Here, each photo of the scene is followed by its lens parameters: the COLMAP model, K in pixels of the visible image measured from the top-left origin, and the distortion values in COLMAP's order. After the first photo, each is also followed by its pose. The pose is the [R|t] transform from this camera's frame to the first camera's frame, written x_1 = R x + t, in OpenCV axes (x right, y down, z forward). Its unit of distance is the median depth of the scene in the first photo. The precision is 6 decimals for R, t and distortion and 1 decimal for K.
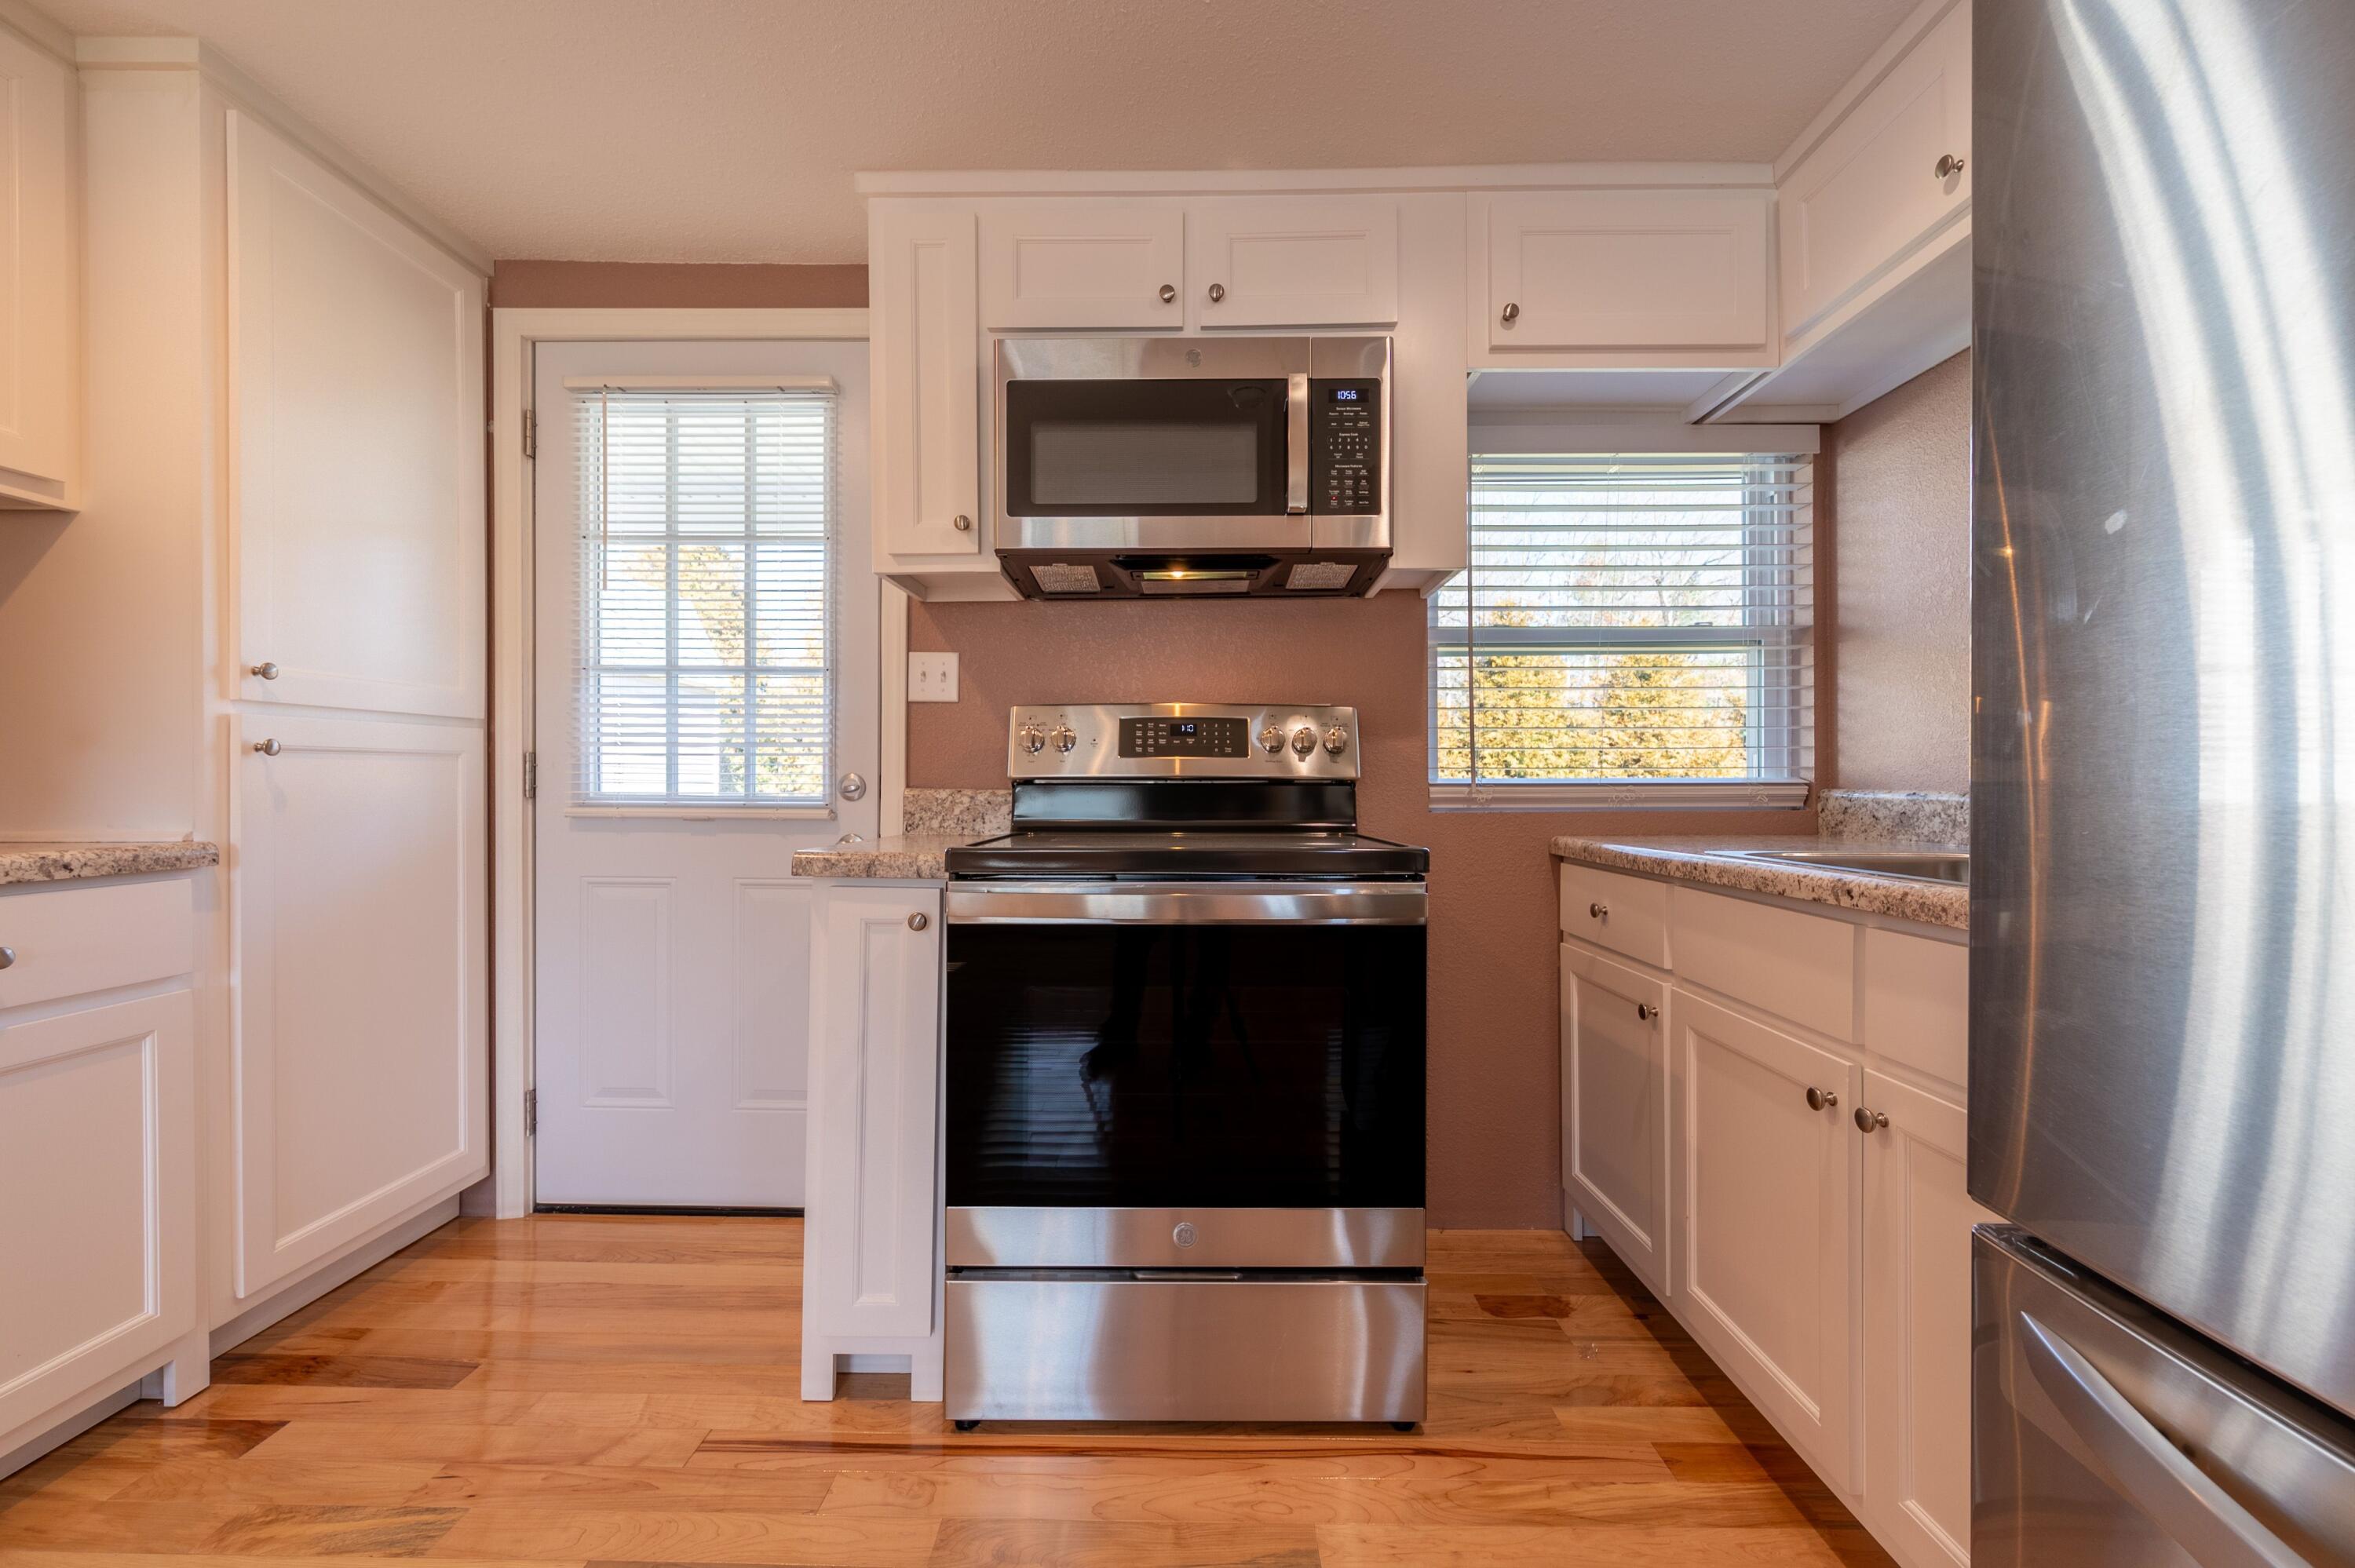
lens RADIAL K [[926.7, 0, 1190.5], [0, 926.7, 779.4], [0, 0, 1]] dist [0.000601, -0.000430]
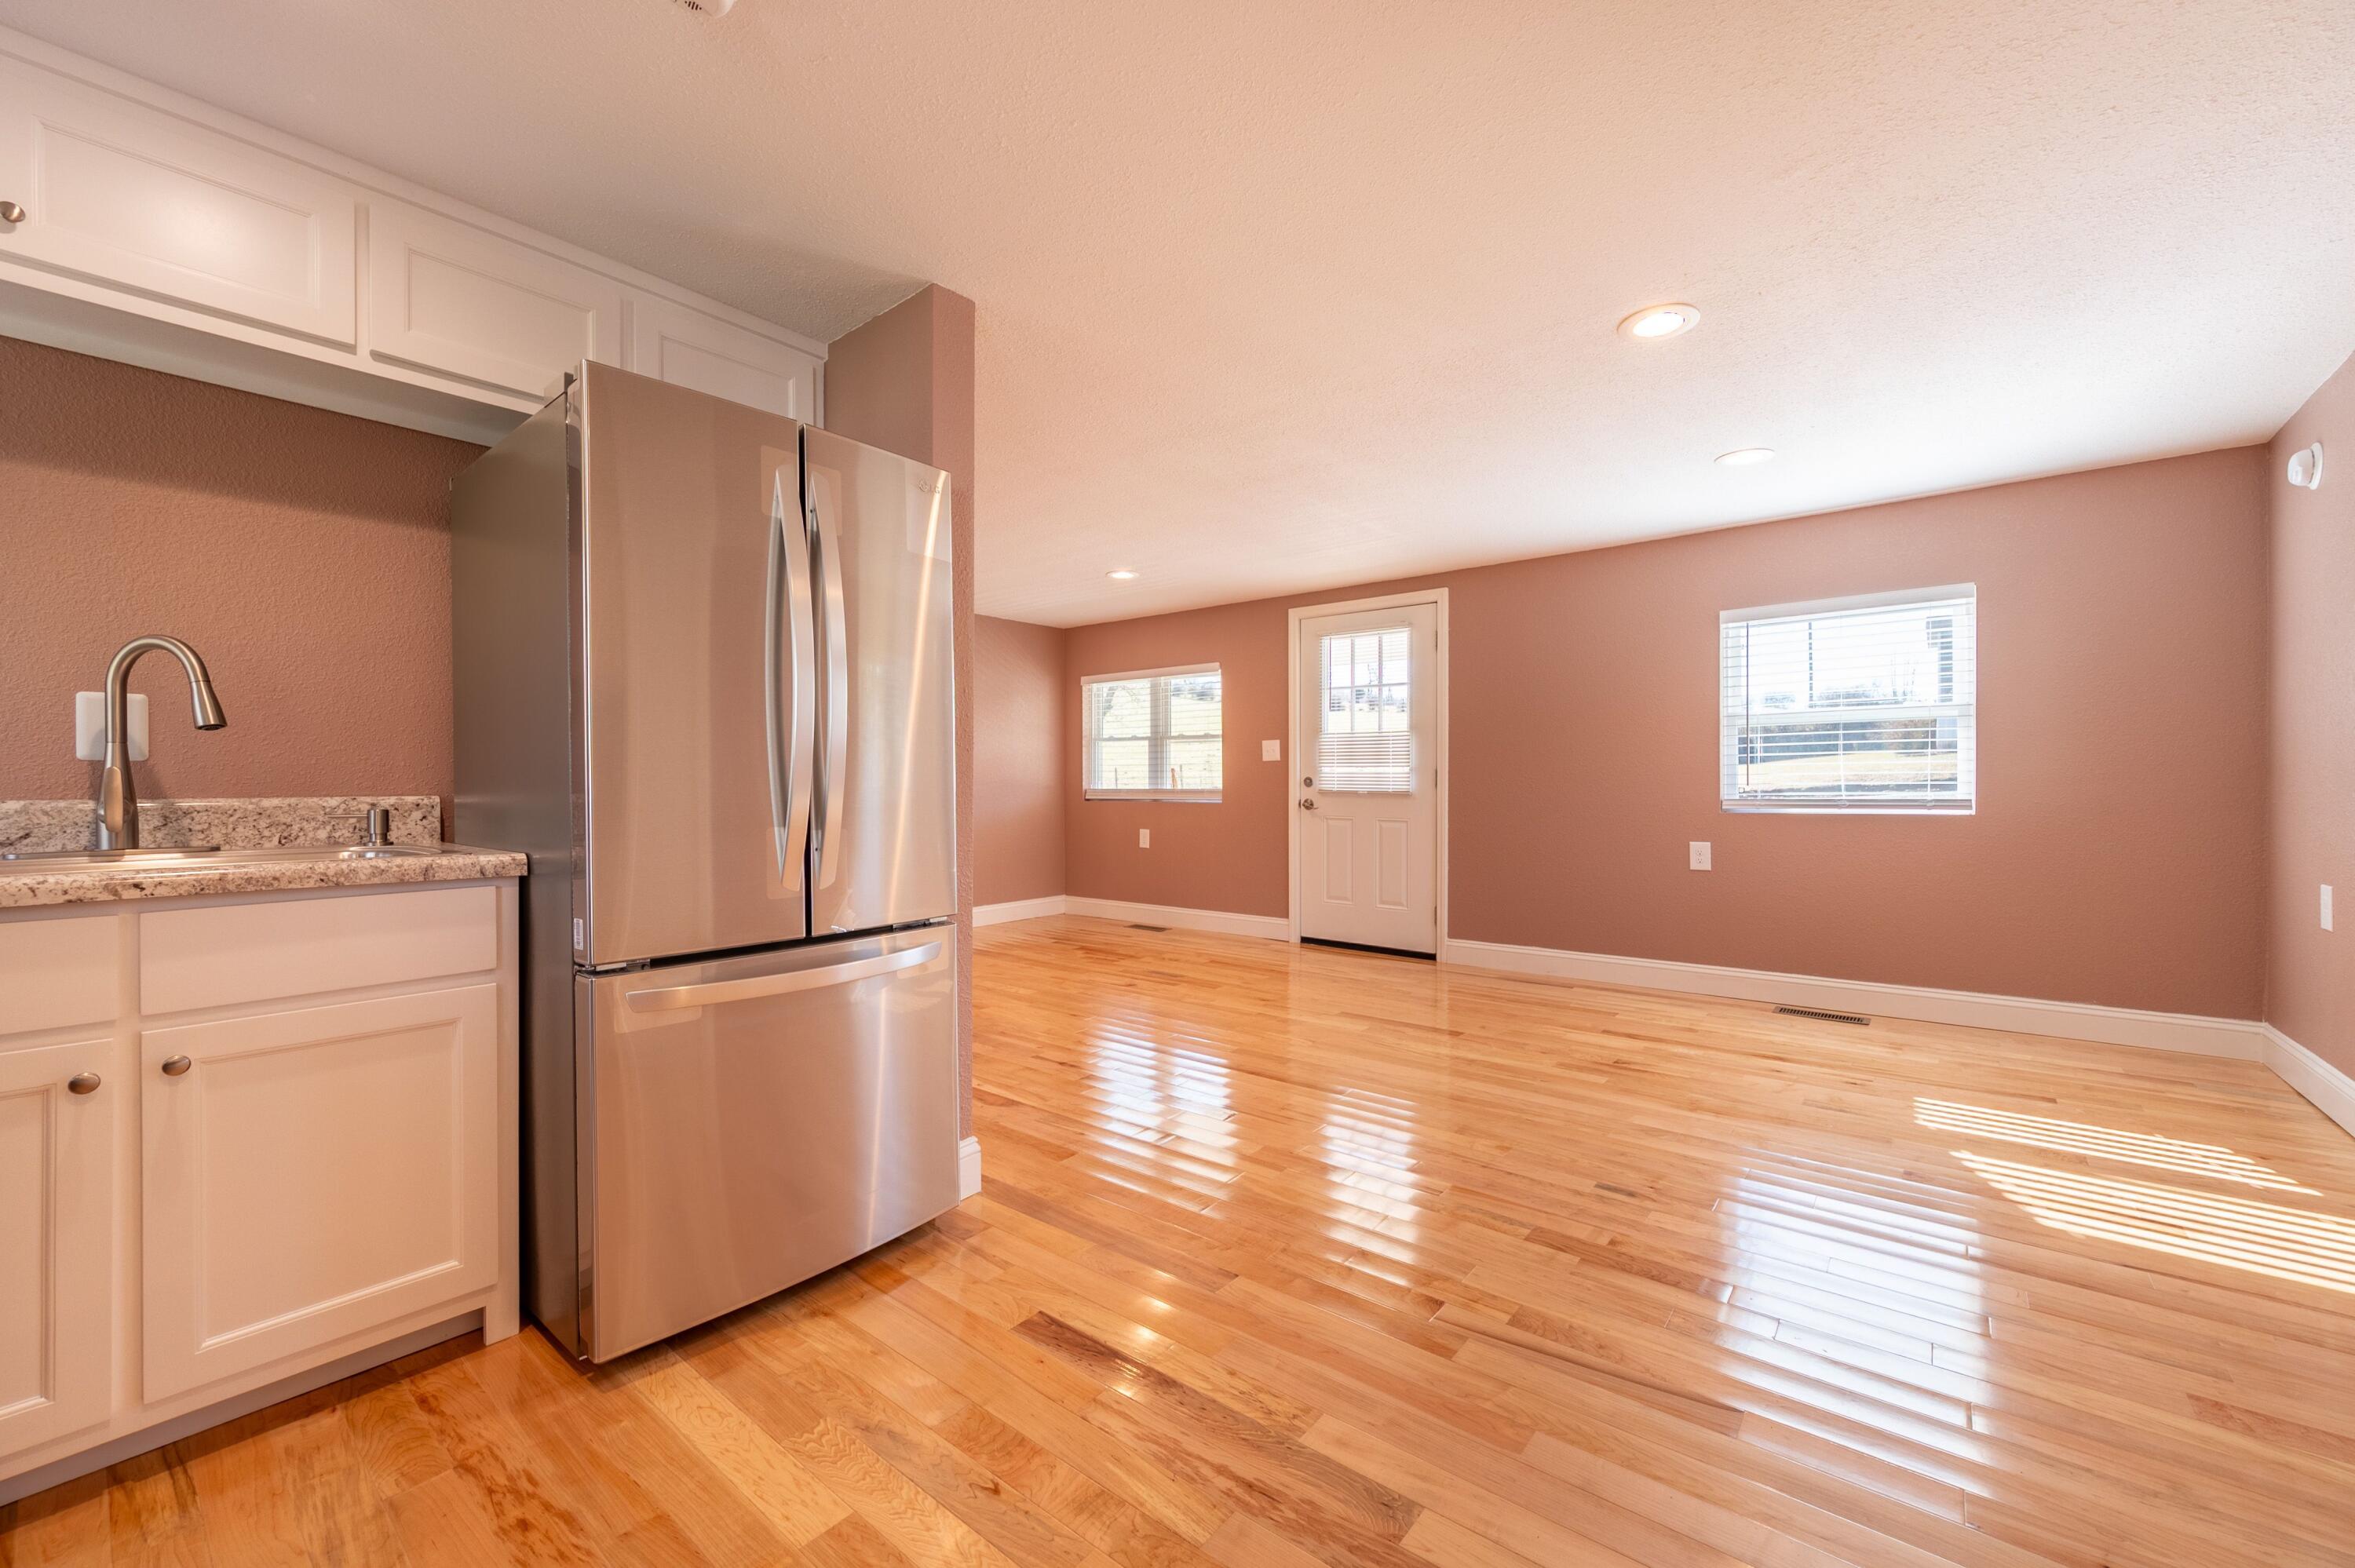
lens RADIAL K [[926.7, 0, 1177.3], [0, 926.7, 782.4], [0, 0, 1]] dist [0.000601, -0.000430]
pose [[-0.771593, 0.011000, 0.636022, -0.583850], [0.005877, 0.999931, -0.010164, 0.006205], [-0.636090, -0.004104, -0.771604, 0.594698]]
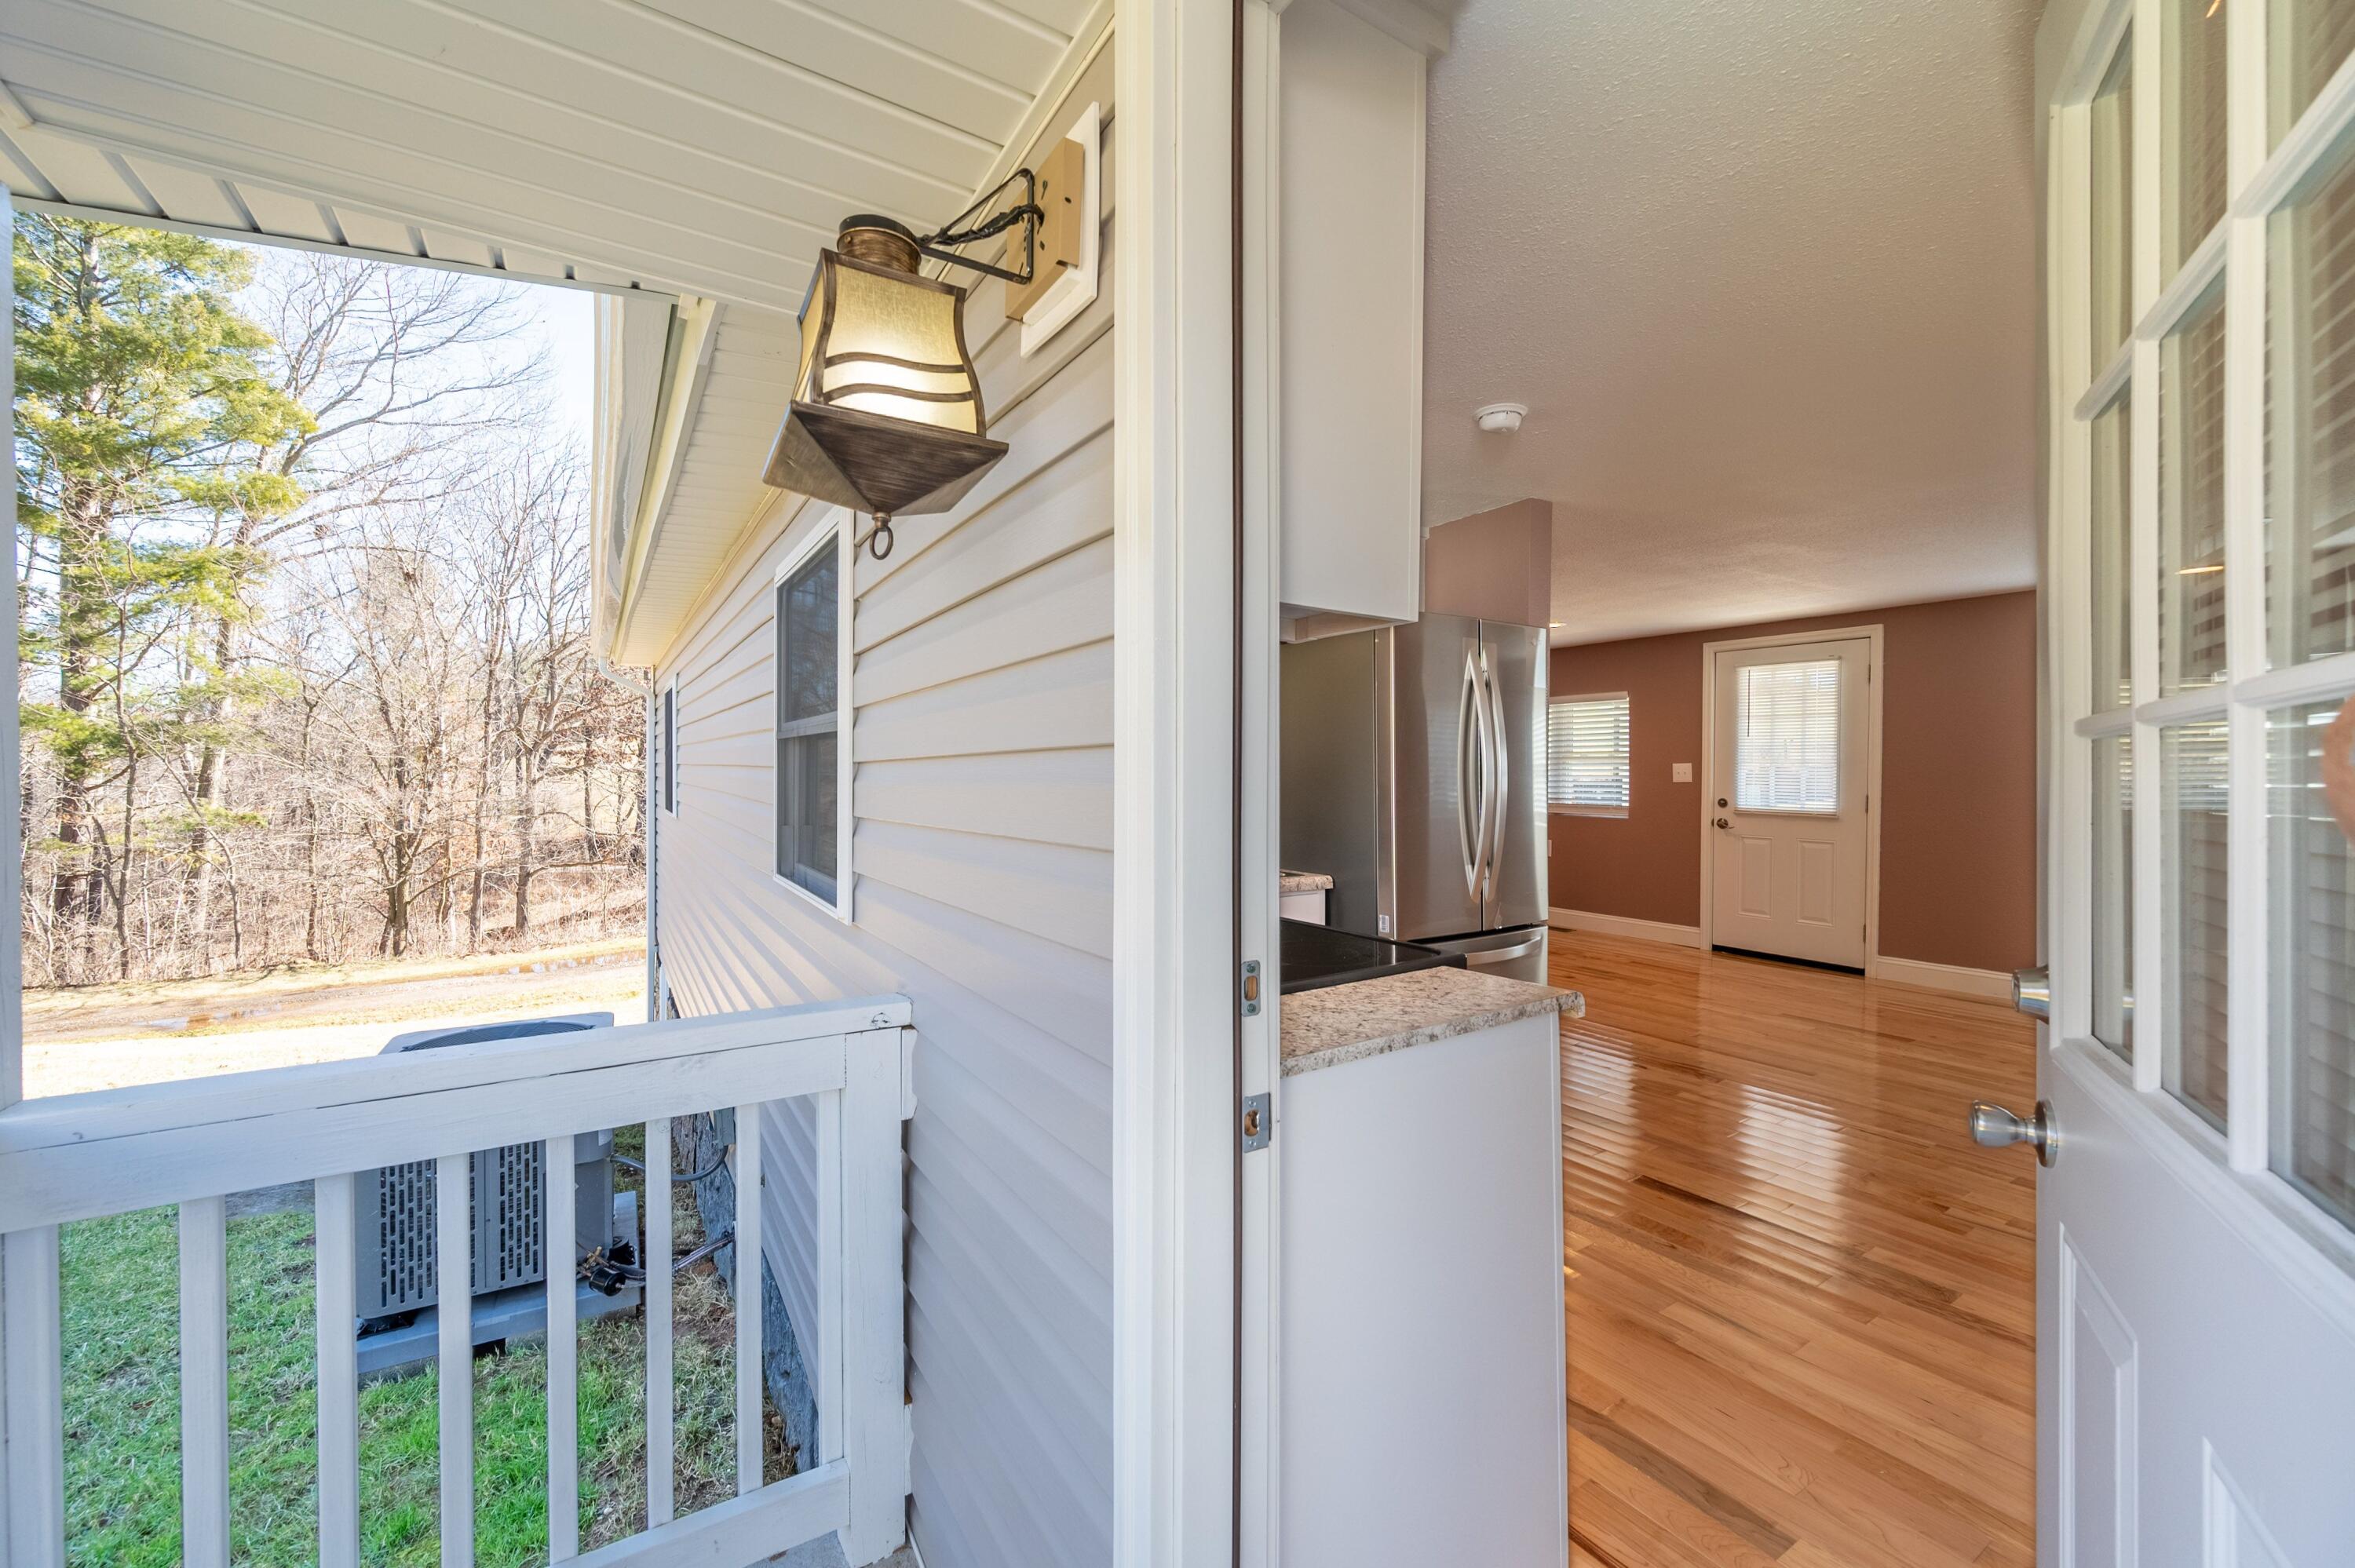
lens RADIAL K [[926.7, 0, 1180.8], [0, 926.7, 784.4], [0, 0, 1]] dist [0.000601, -0.000430]
pose [[-0.536821, -0.002892, 0.843691, -0.716401], [0.000086, 0.999994, 0.003483, -0.091486], [-0.843696, 0.001942, -0.536818, 1.303355]]
